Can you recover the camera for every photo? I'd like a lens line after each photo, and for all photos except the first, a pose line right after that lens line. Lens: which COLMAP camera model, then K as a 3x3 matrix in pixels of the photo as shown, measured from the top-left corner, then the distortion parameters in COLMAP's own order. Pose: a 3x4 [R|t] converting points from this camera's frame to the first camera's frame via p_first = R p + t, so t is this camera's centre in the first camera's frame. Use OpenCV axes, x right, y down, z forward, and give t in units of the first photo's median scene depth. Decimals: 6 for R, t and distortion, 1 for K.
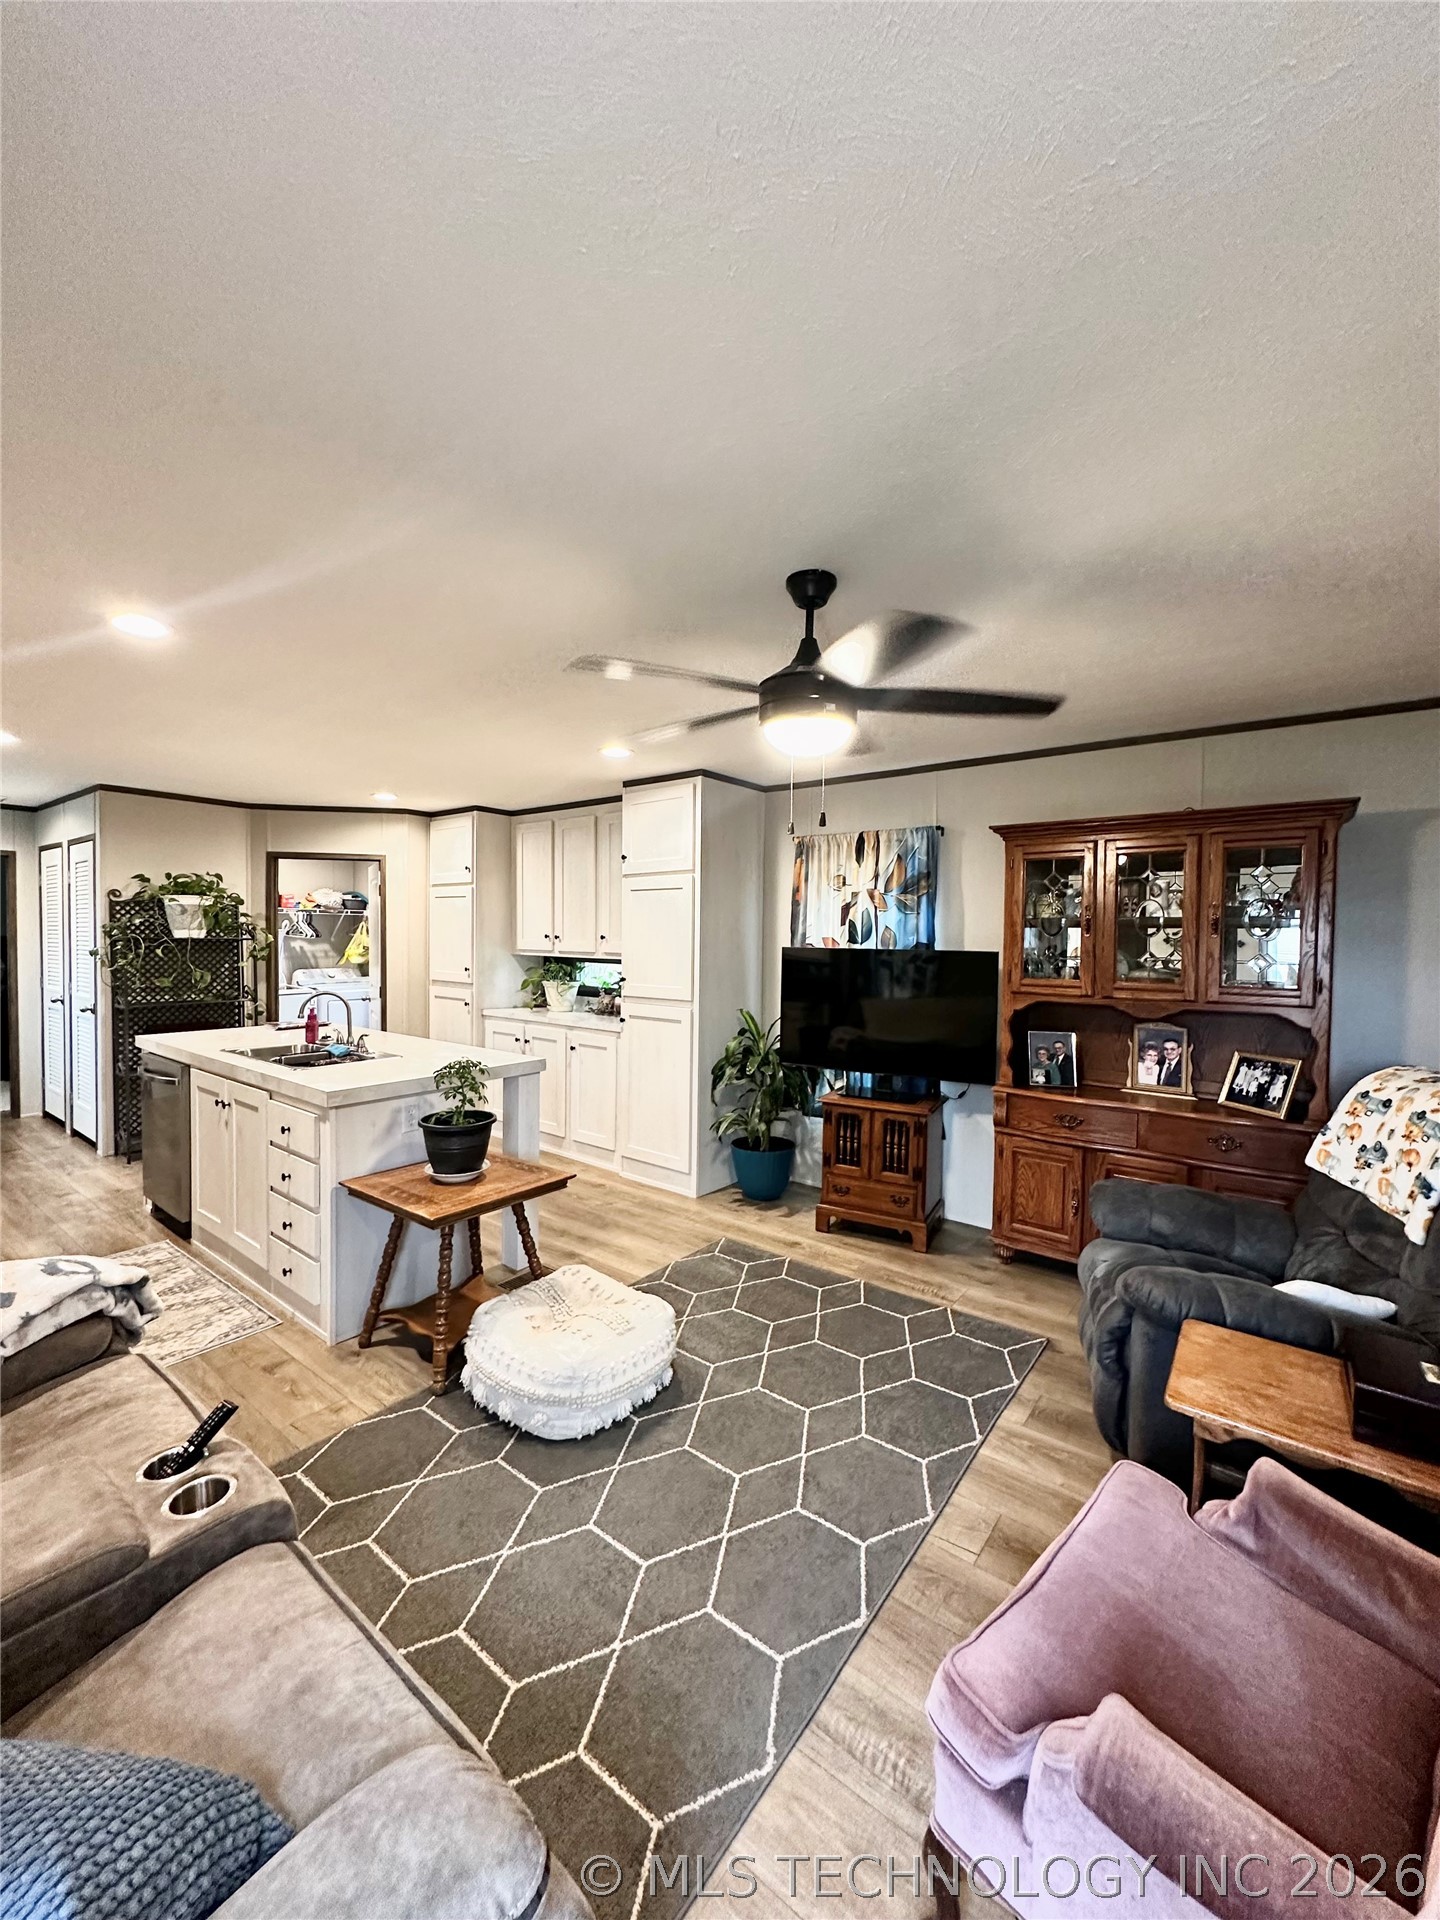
lens RADIAL K [[751.6, 0, 717.0], [0, 751.6, 957.1], [0, 0, 1]] dist [-0.000934, -0.000031]
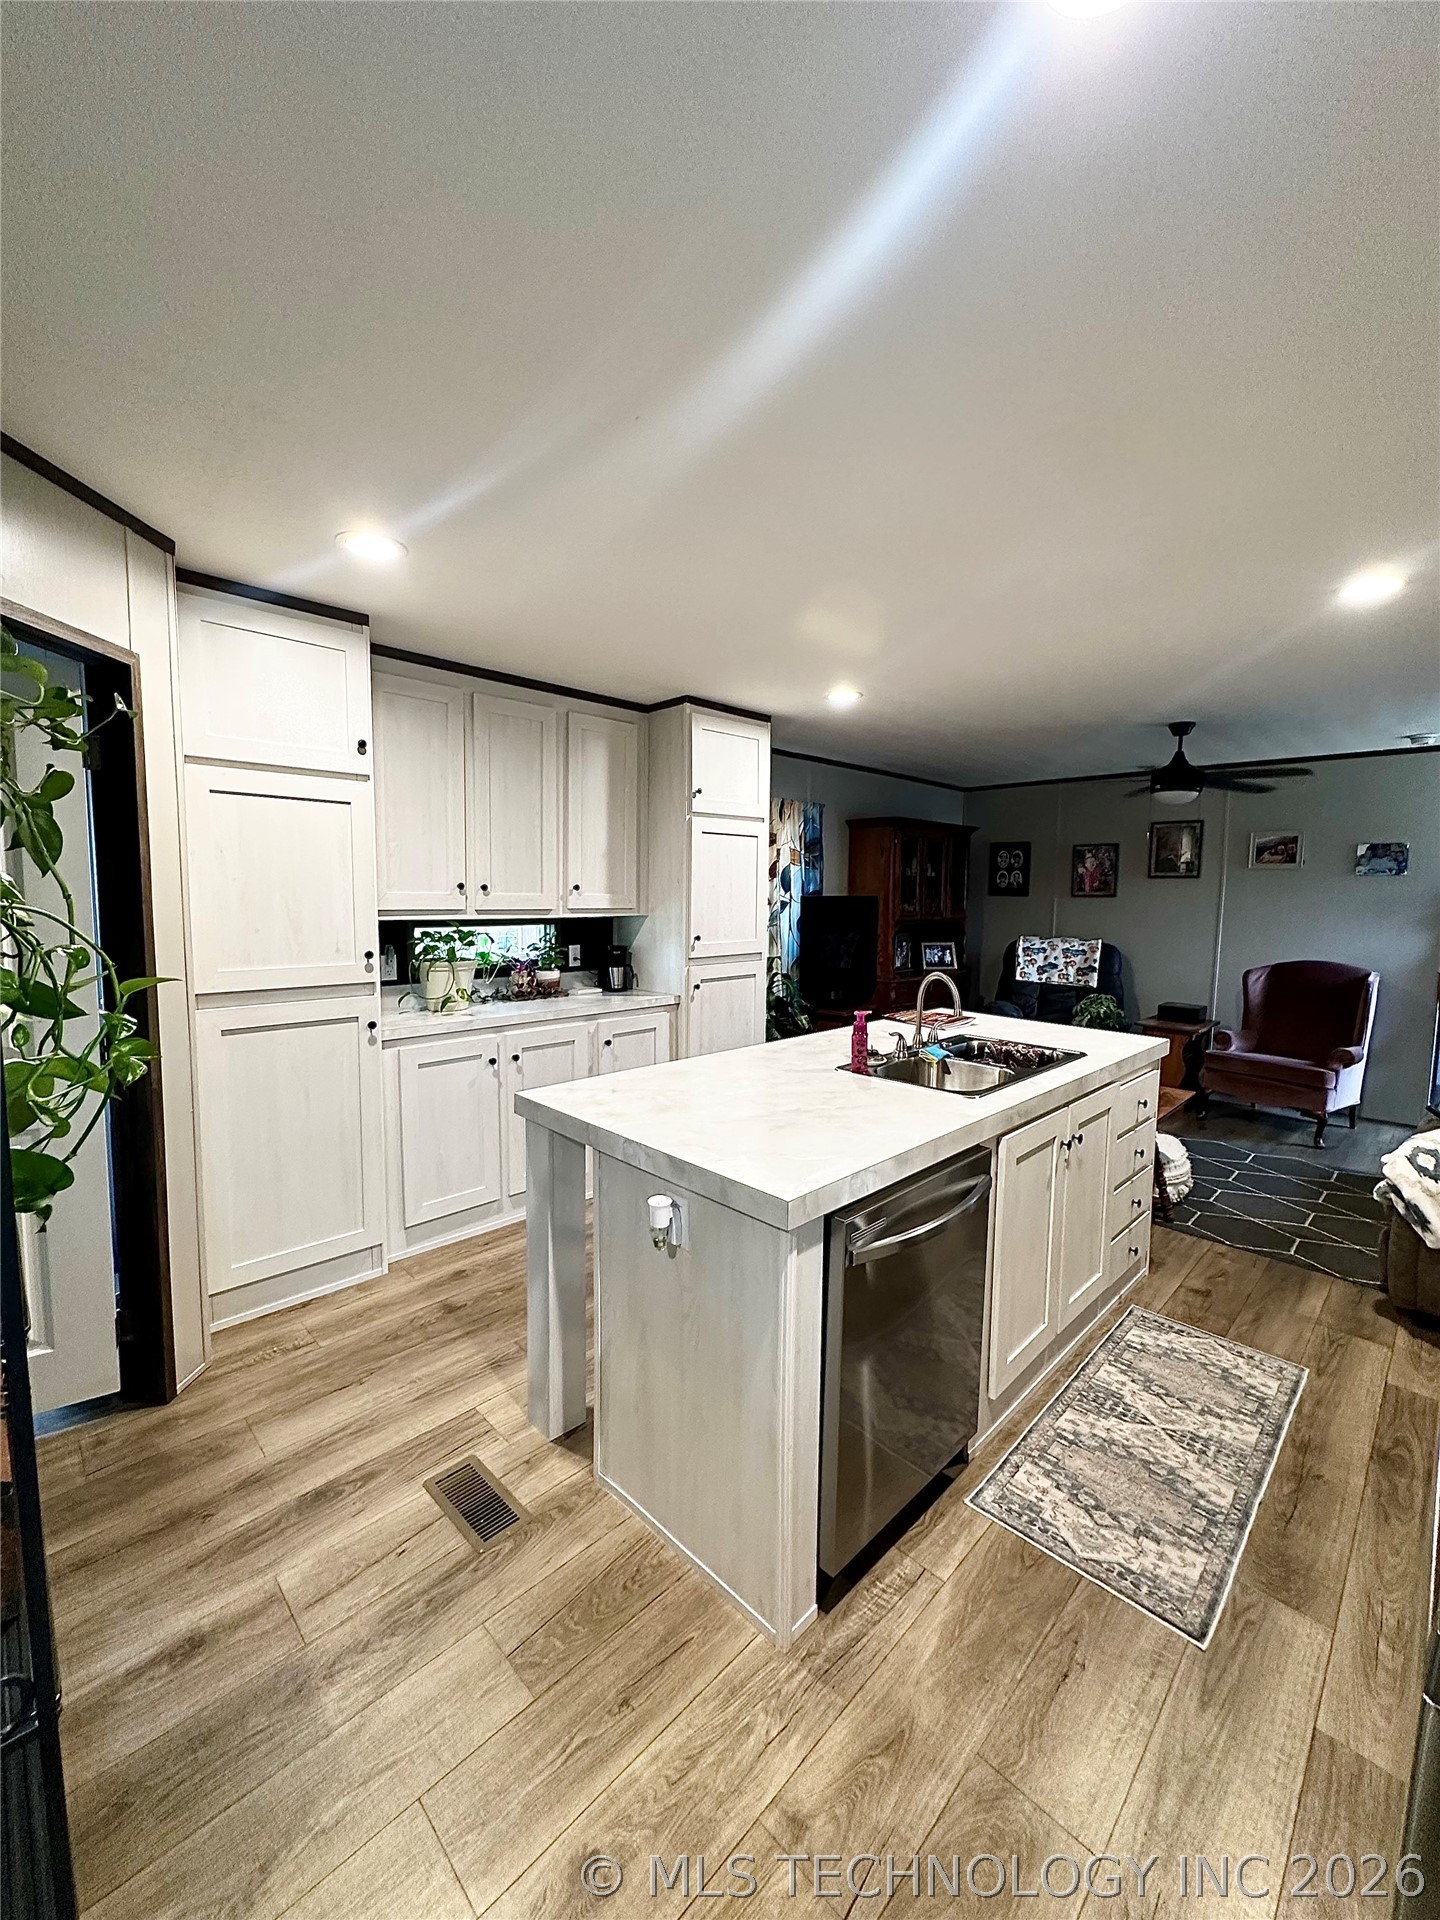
lens RADIAL K [[751.6, 0, 717.0], [0, 751.6, 957.1], [0, 0, 1]] dist [-0.000934, -0.000031]
pose [[0.143446, -0.098587, 0.984735, -1.463121], [0.019400, 0.995115, 0.096800, -0.047121], [-0.989468, 0.005218, 0.144658, 1.314541]]
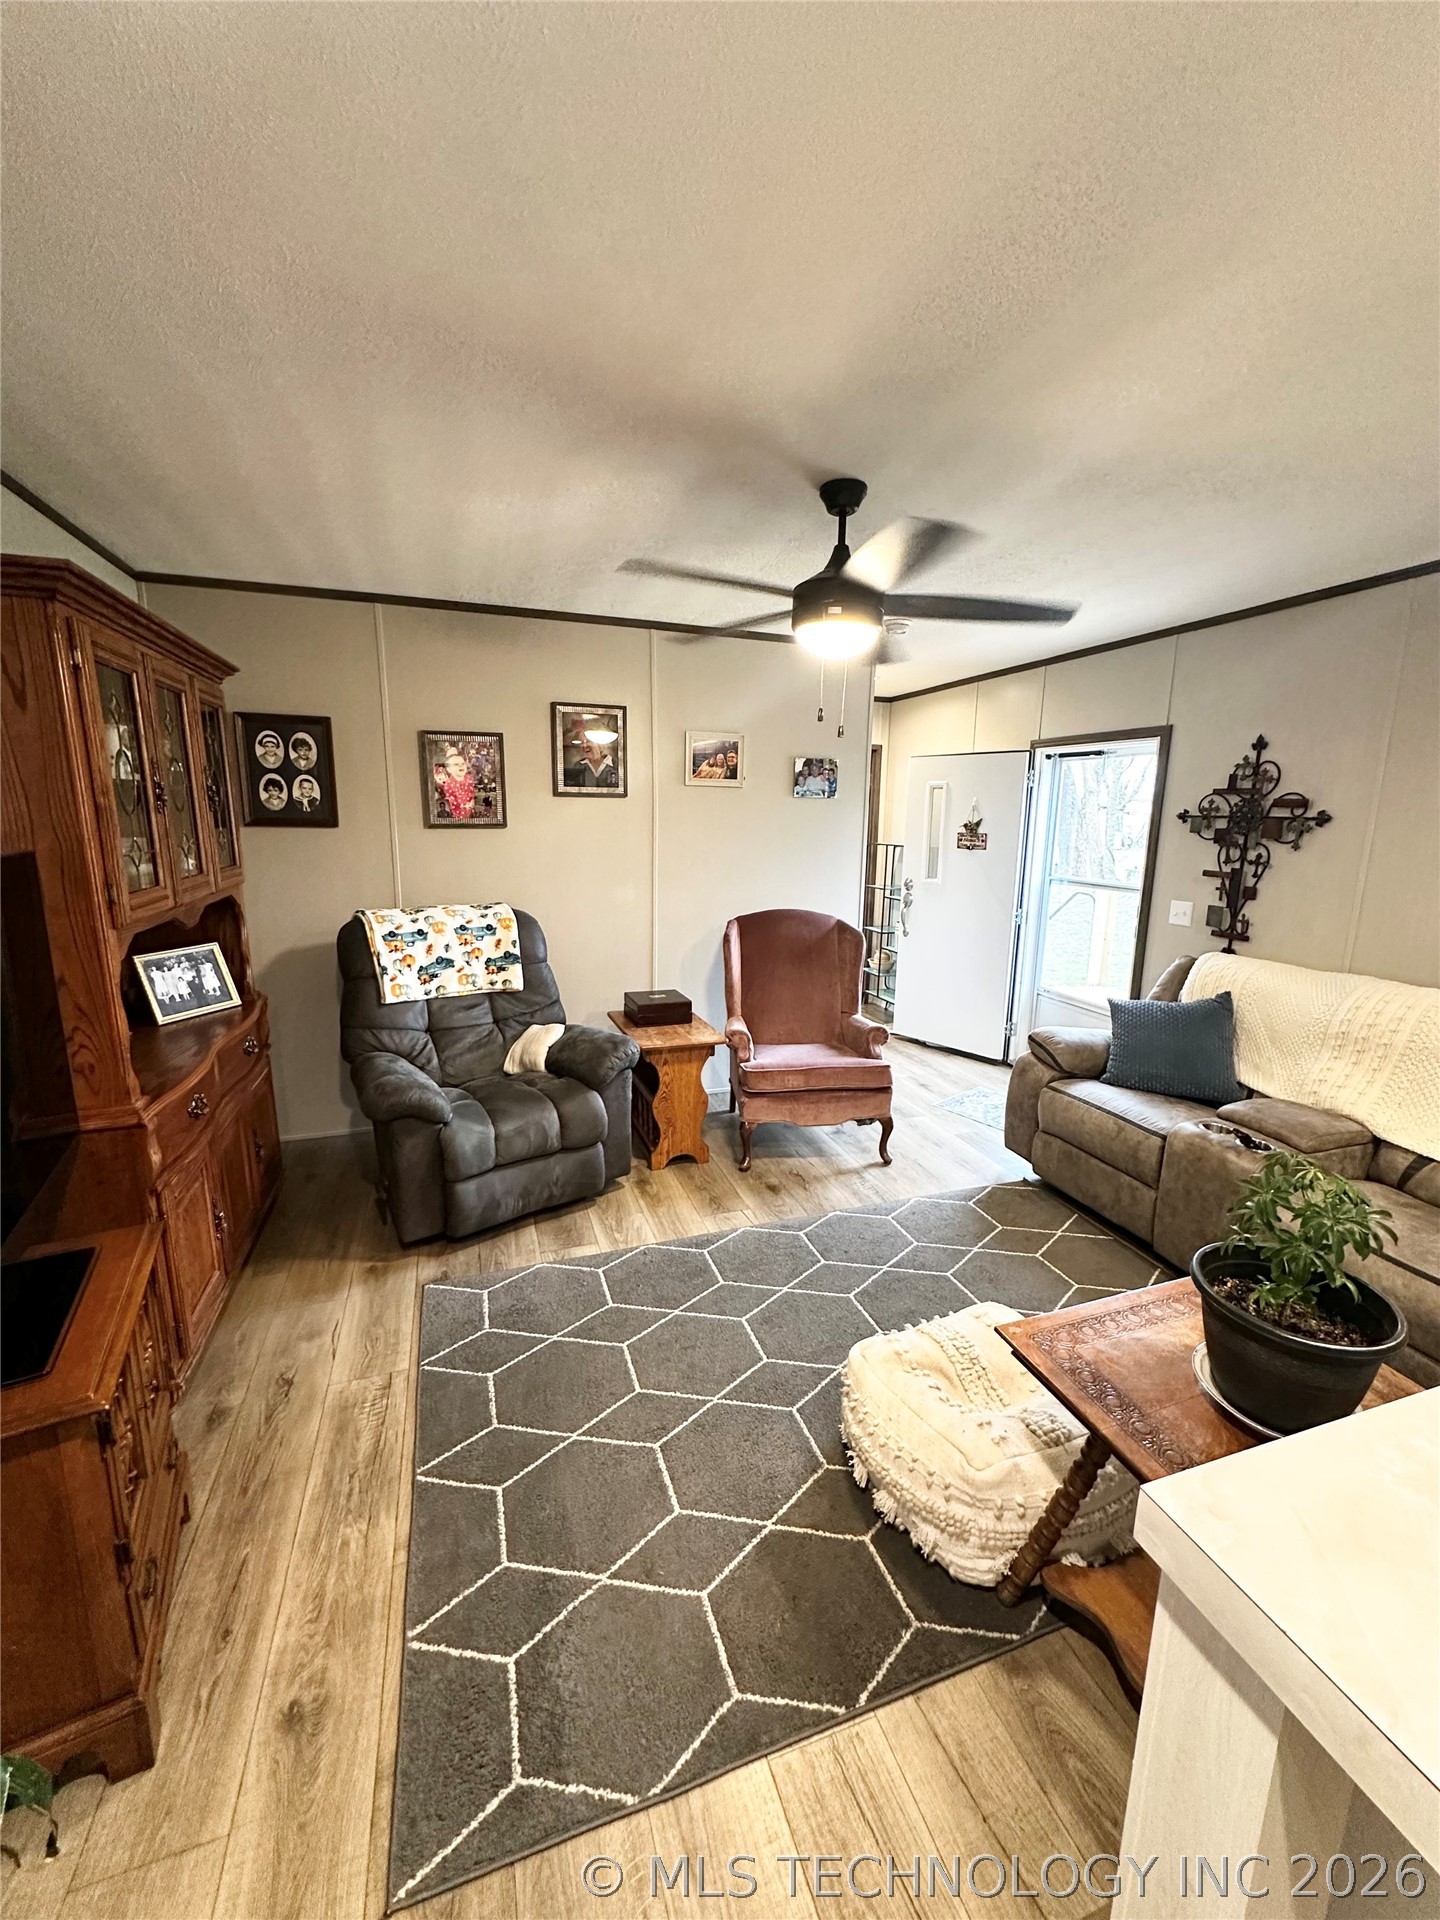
lens RADIAL K [[751.6, 0, 717.0], [0, 751.6, 957.1], [0, 0, 1]] dist [-0.000934, -0.000031]
pose [[-0.830694, -0.123161, 0.542935, -0.251407], [-0.004459, 0.976664, 0.214727, -0.048306], [-0.556711, 0.175952, -0.811858, 1.359746]]
